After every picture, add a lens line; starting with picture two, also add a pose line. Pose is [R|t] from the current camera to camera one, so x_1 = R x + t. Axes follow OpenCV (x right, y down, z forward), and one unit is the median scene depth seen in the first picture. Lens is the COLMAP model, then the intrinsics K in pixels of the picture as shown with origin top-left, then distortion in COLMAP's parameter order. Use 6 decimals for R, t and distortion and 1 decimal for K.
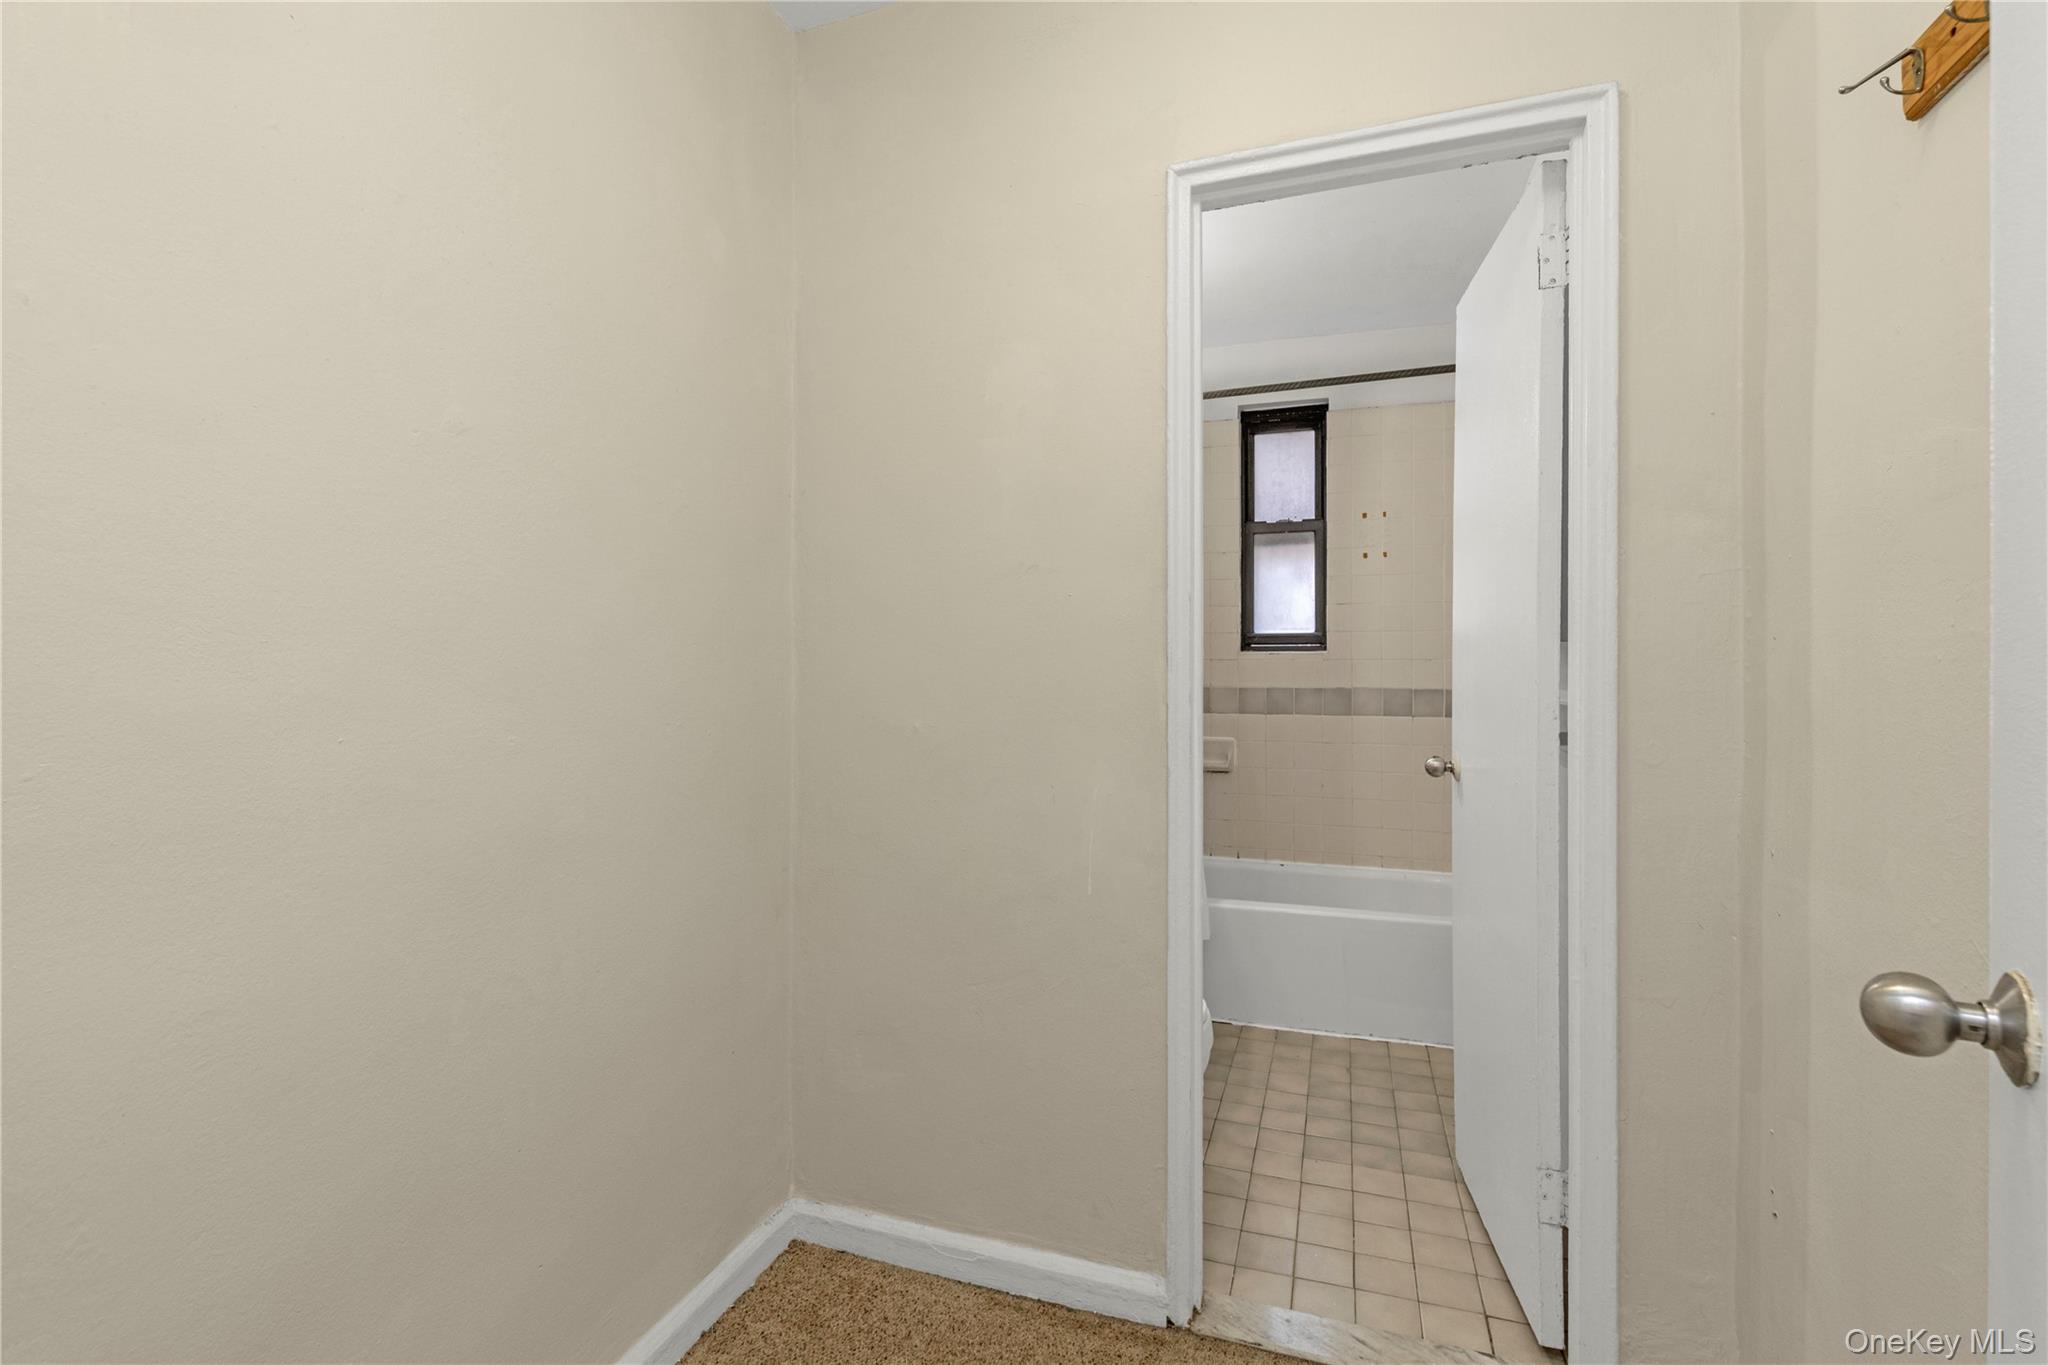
lens RADIAL K [[899.4, 0, 1022.7], [0, 899.4, 684.5], [0, 0, 1]] dist [-0.003190, -0.000024]
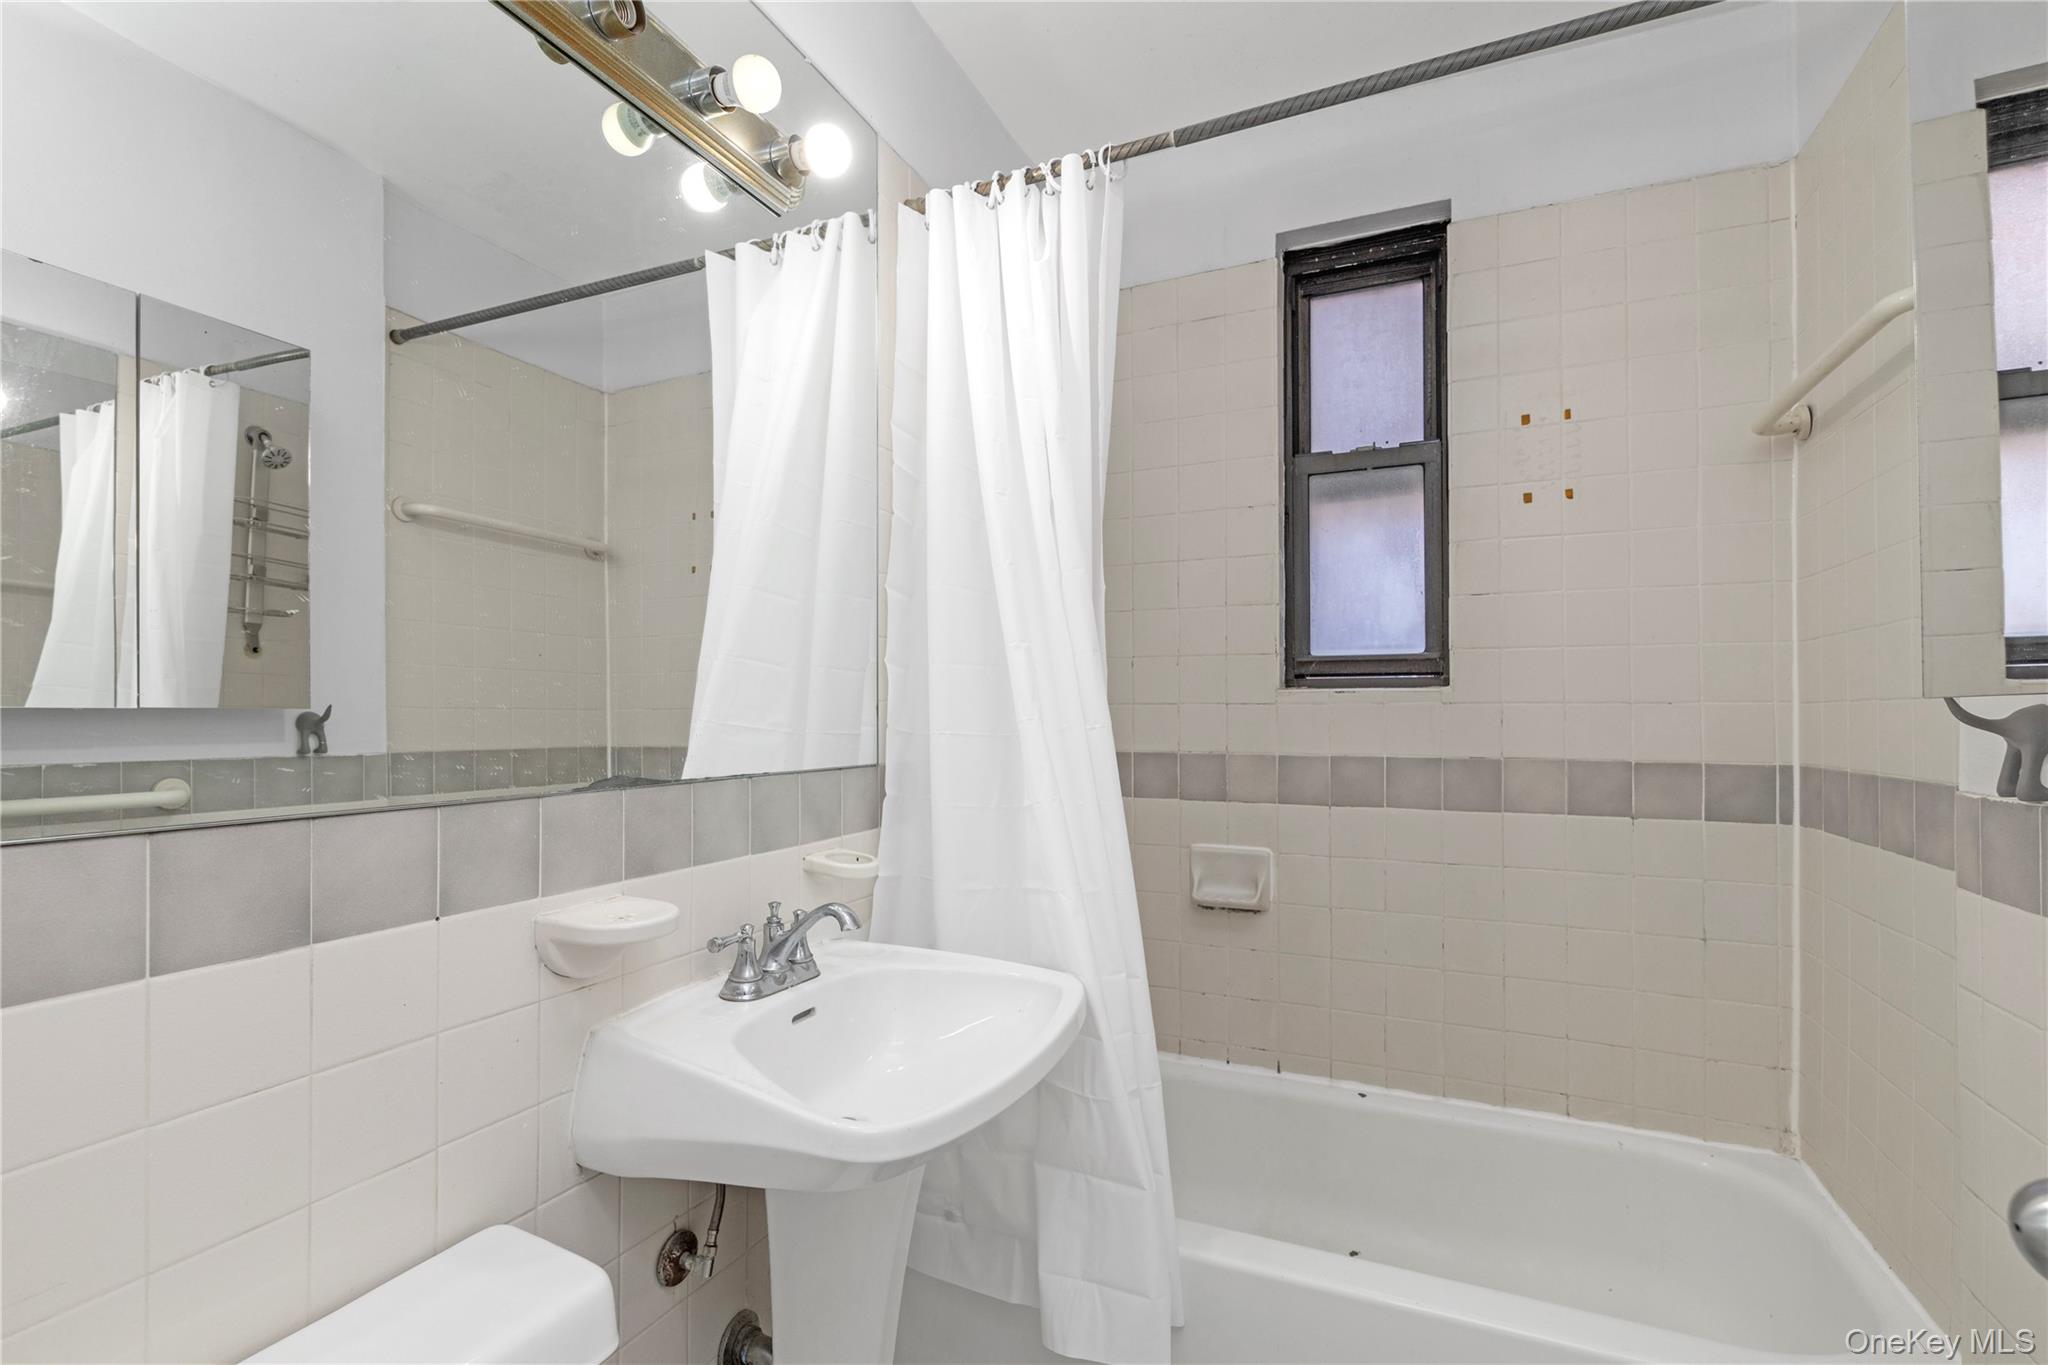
lens RADIAL K [[930.0, 0, 1008.1], [0, 930.0, 719.9], [0, 0, 1]] dist [0.003990, 0.001892]
pose [[0.993904, -0.006765, -0.110043, 0.138647], [0.006996, 0.999974, 0.001715, -0.020136], [0.110028, -0.002474, 0.993925, 0.420560]]
